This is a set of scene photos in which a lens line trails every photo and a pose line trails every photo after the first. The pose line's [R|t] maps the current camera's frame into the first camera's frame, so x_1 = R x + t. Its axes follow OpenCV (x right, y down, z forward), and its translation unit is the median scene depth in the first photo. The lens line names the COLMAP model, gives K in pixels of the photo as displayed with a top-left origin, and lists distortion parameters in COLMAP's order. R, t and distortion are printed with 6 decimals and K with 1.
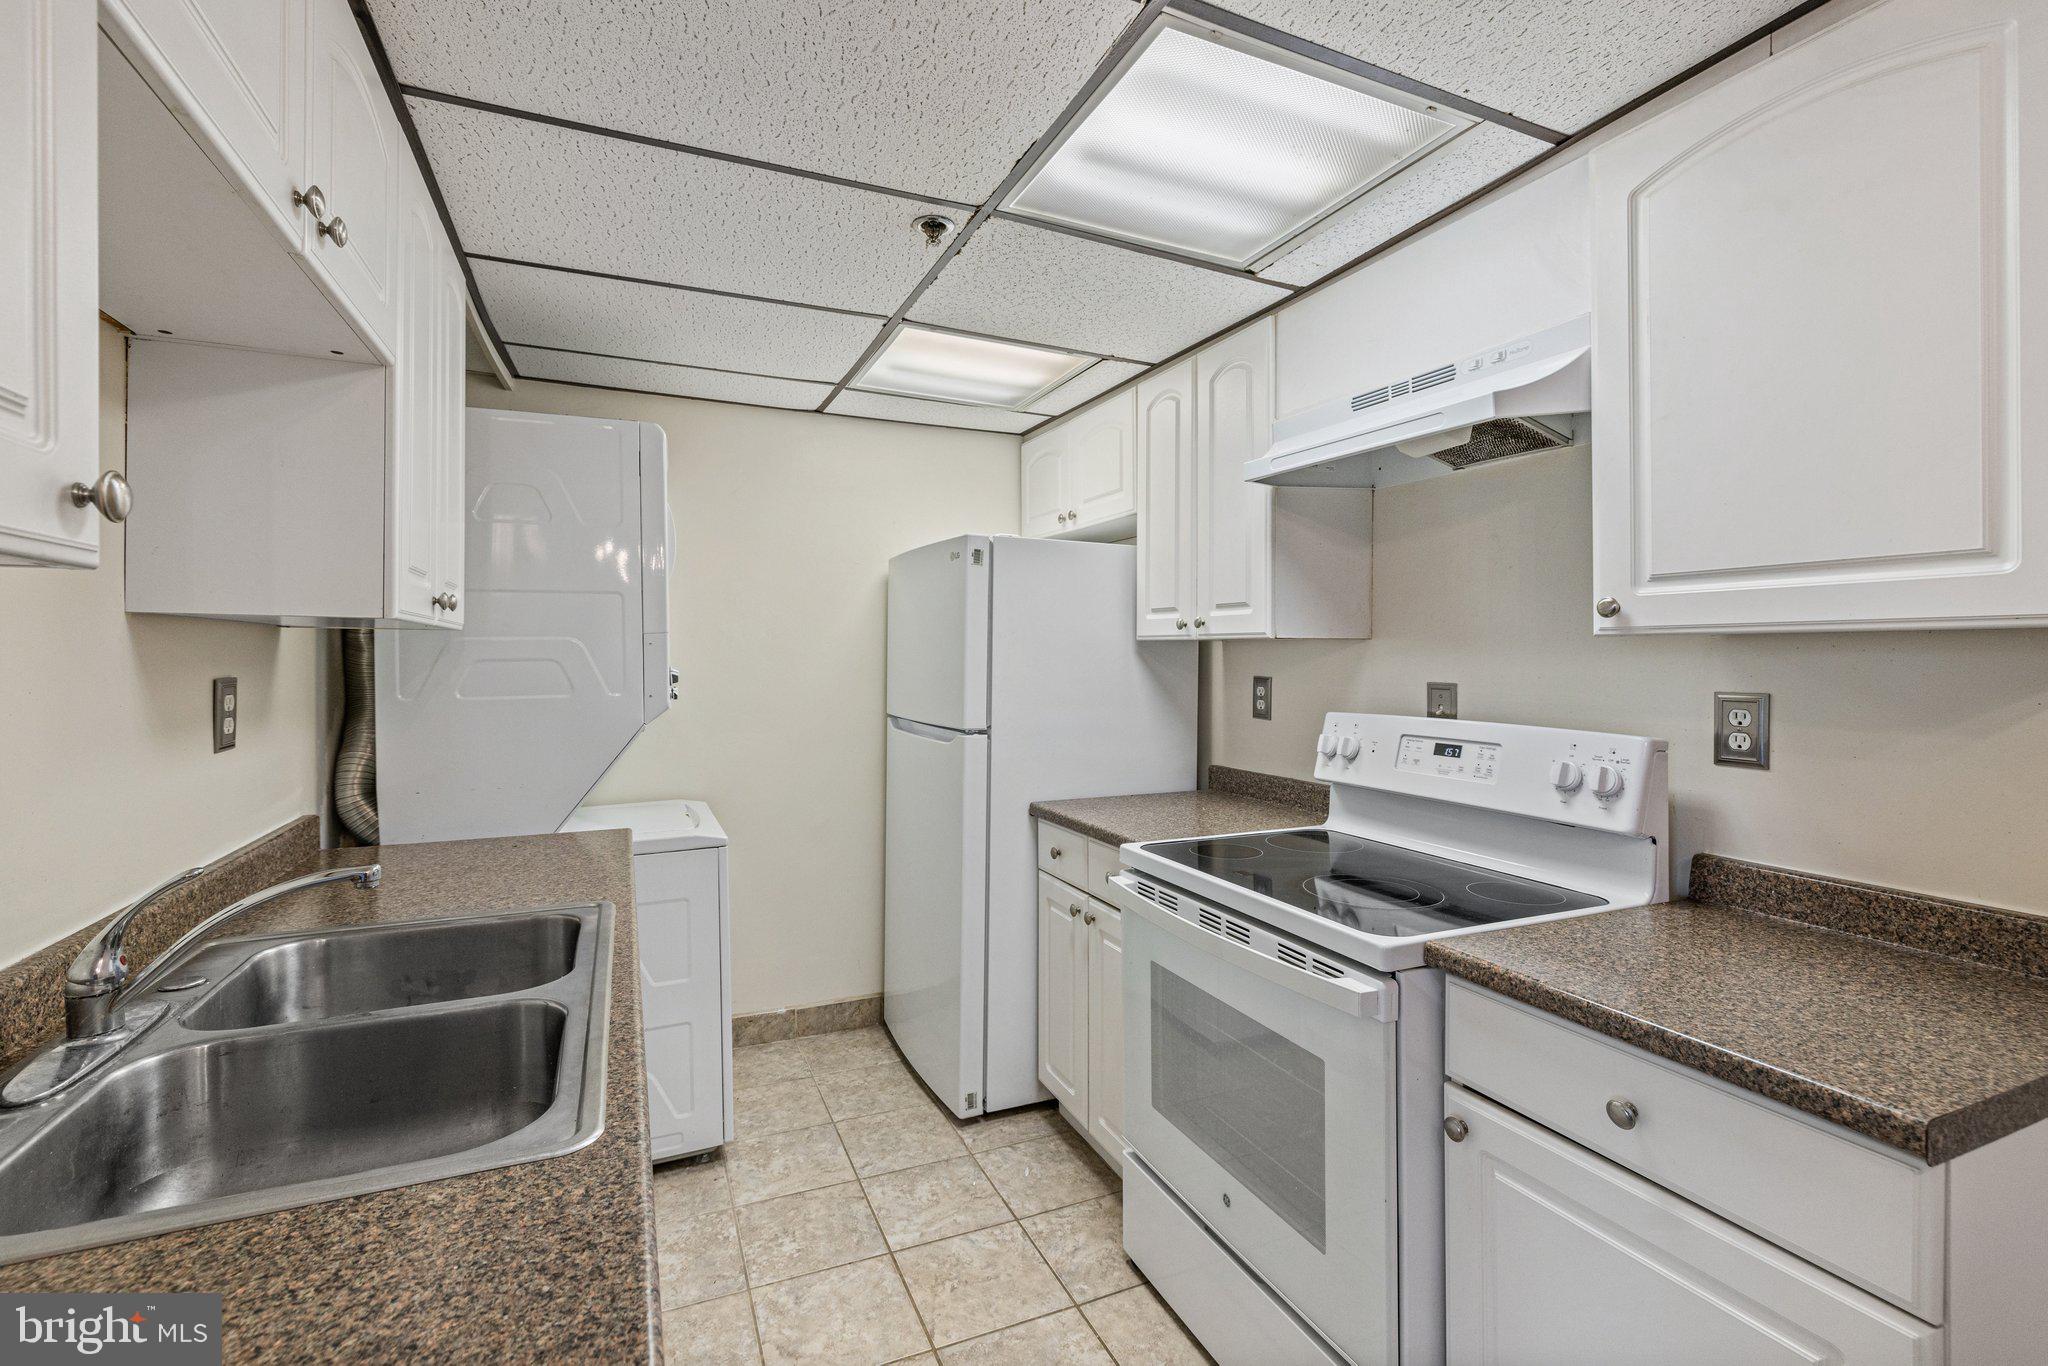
lens RADIAL K [[864.9, 0, 1010.6], [0, 864.9, 662.4], [0, 0, 1]] dist [0.004960, -0.001767]
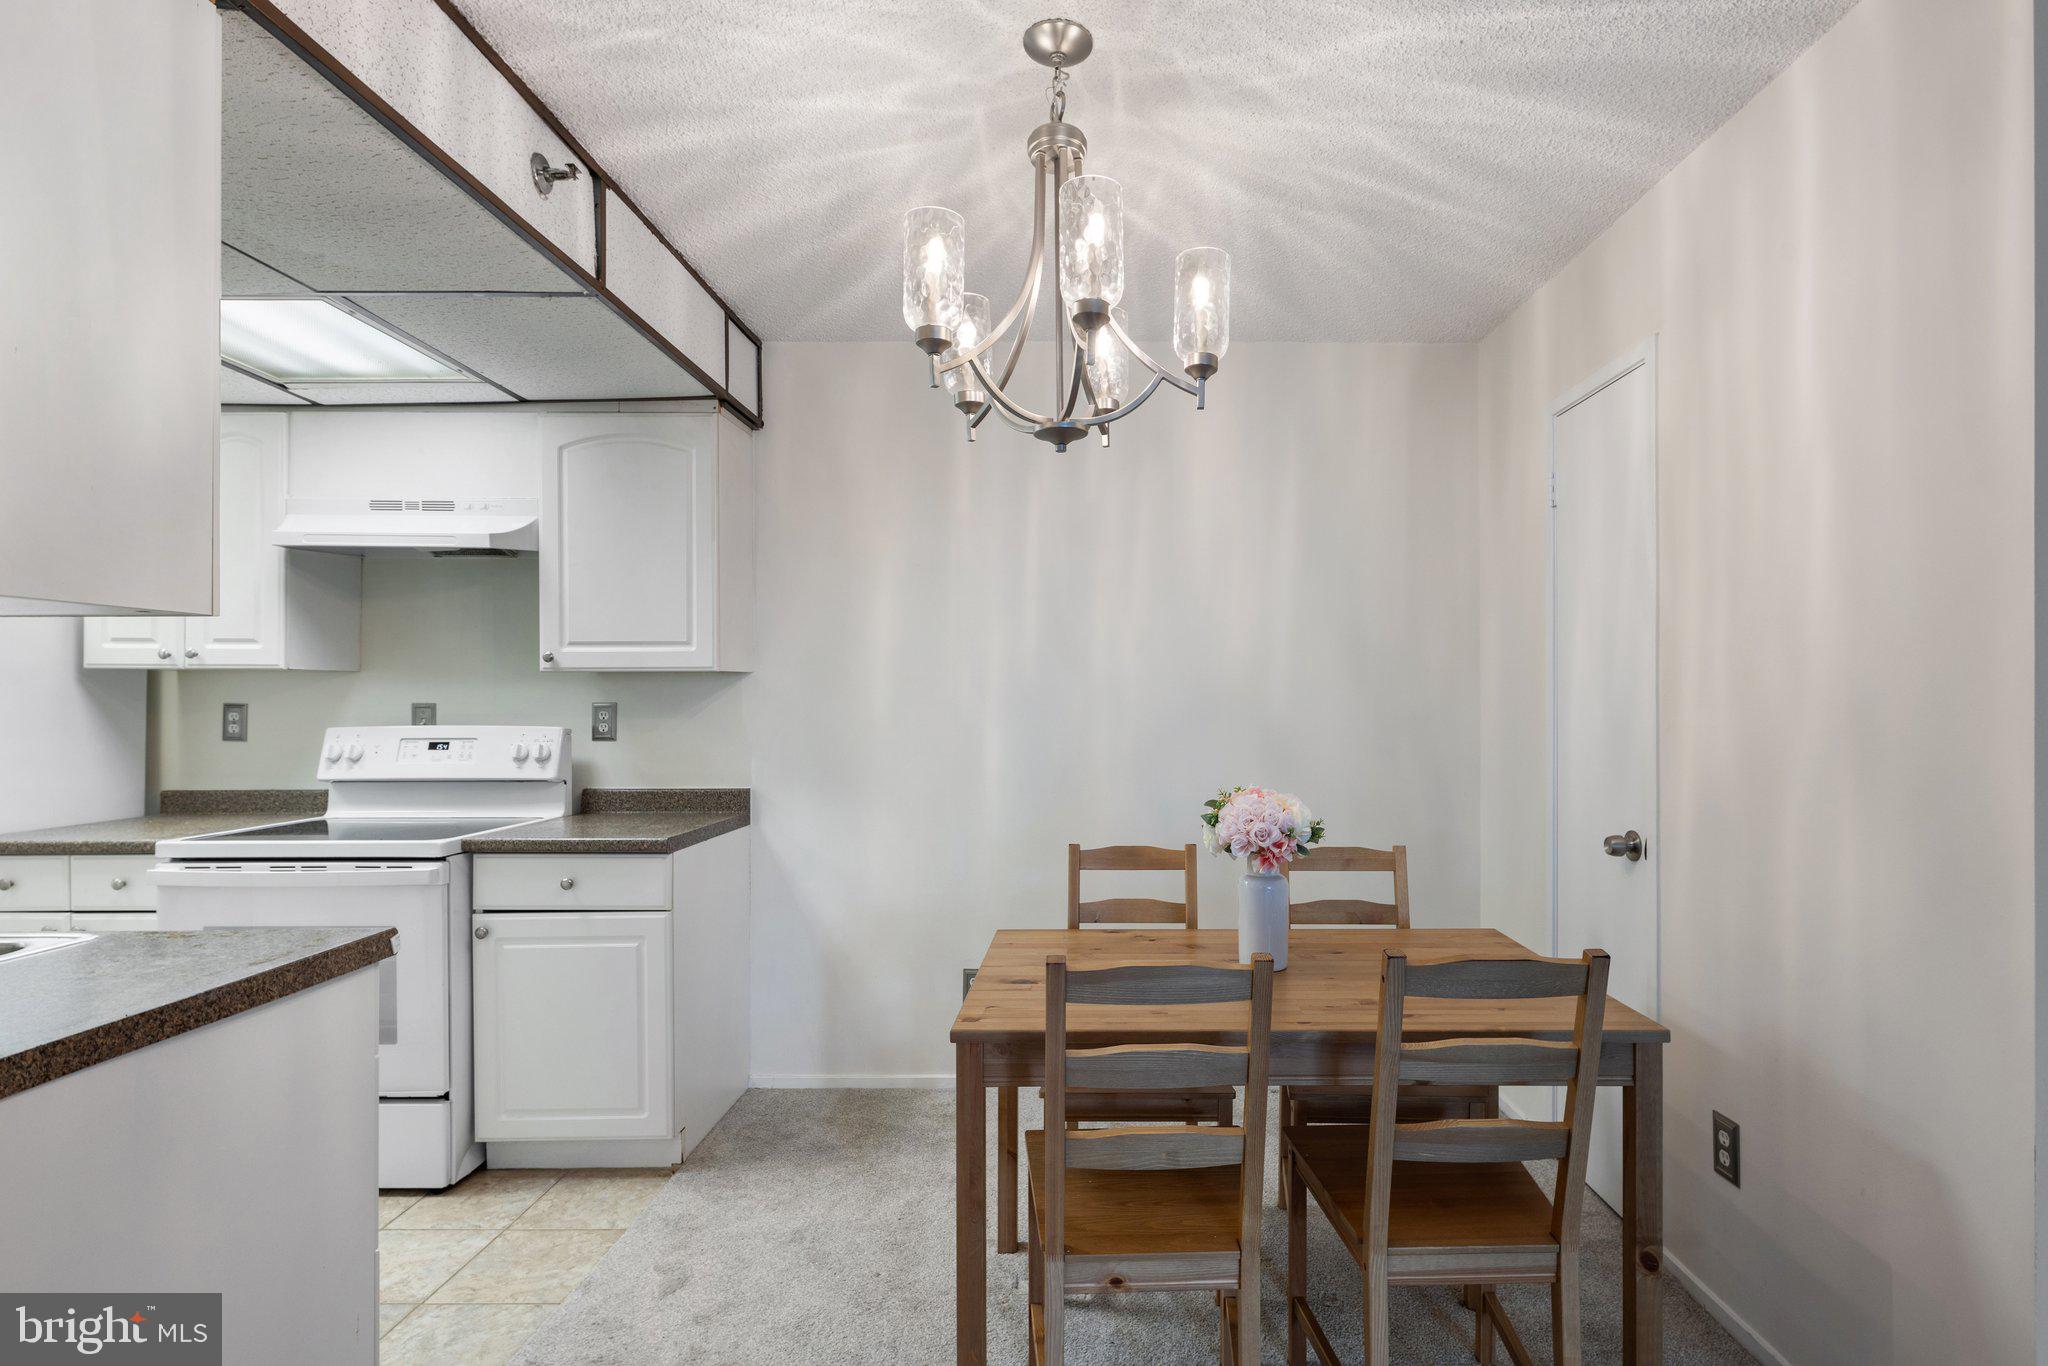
lens RADIAL K [[994.9, 0, 1084.6], [0, 994.9, 687.5], [0, 0, 1]] dist [-0.005836, 0.000260]
pose [[0.384947, 0.004641, 0.922927, -0.691884], [0.009040, 0.999920, -0.008798, 0.025777], [-0.922894, 0.011730, 0.384875, -0.739578]]
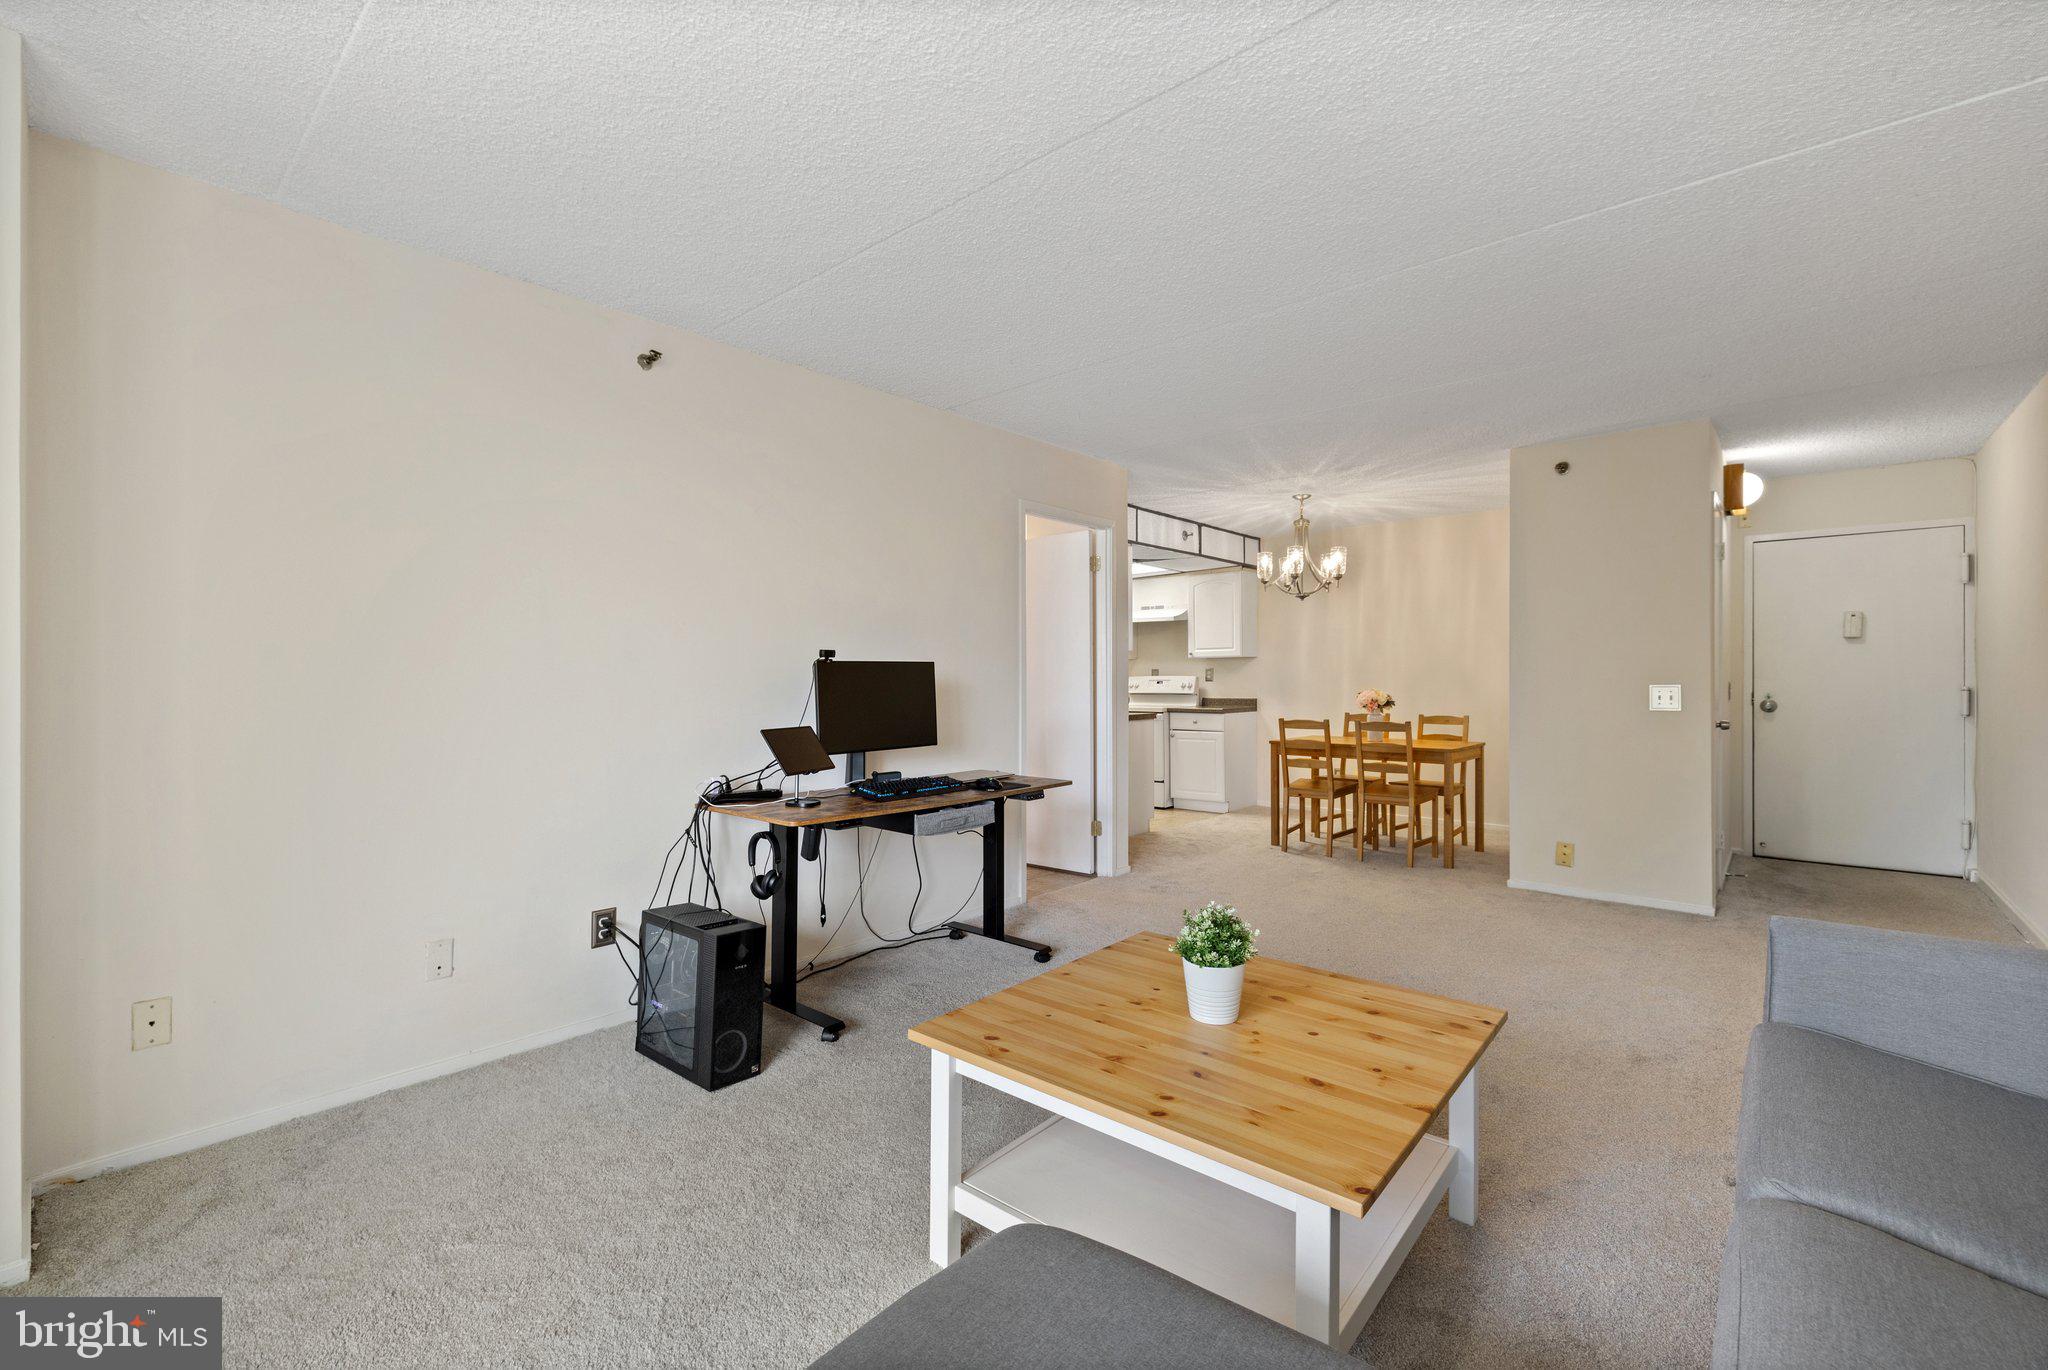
lens RADIAL K [[864.9, 0, 1013.6], [0, 864.9, 675.4], [0, 0, 1]] dist [0.004960, -0.001767]
pose [[0.899921, -0.008981, 0.435961, -2.381534], [0.013611, 0.999879, -0.007497, 0.090292], [-0.435841, 0.012681, 0.899934, -3.035095]]
